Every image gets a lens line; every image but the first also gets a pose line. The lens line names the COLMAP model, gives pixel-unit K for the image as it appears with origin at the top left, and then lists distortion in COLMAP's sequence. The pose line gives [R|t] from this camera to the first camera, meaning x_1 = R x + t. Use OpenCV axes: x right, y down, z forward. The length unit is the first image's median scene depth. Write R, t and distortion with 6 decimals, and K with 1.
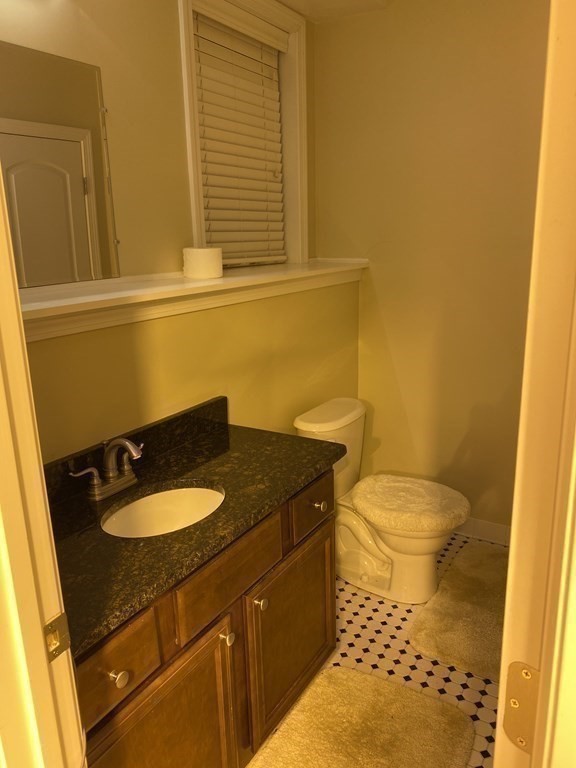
lens RADIAL K [[597.3, 0, 287.6], [0, 597.3, 382.8], [0, 0, 1]] dist [0.060021, -0.031554]
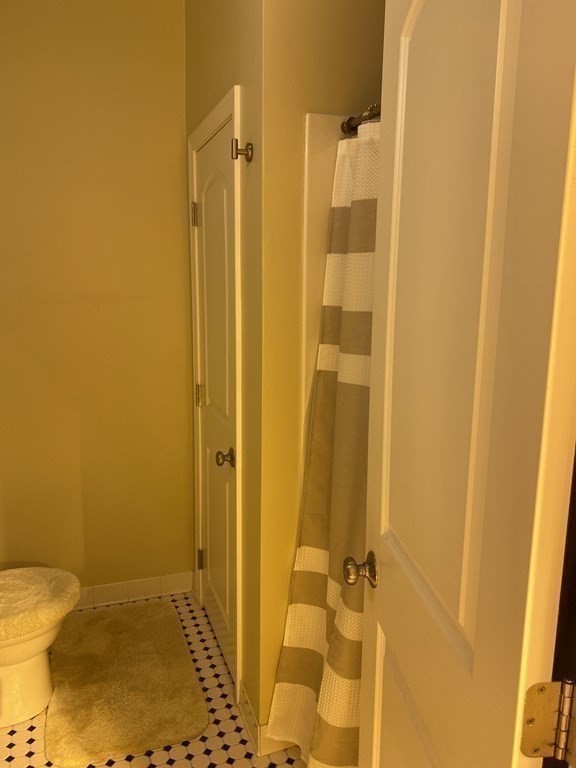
lens RADIAL K [[597.3, 0, 286.9], [0, 597.3, 386.5], [0, 0, 1]] dist [0.060021, -0.031554]
pose [[0.660229, -0.112528, 0.742586, -0.148019], [0.166392, 0.986059, 0.001485, -0.038130], [-0.732401, 0.122580, 0.669749, 0.104652]]
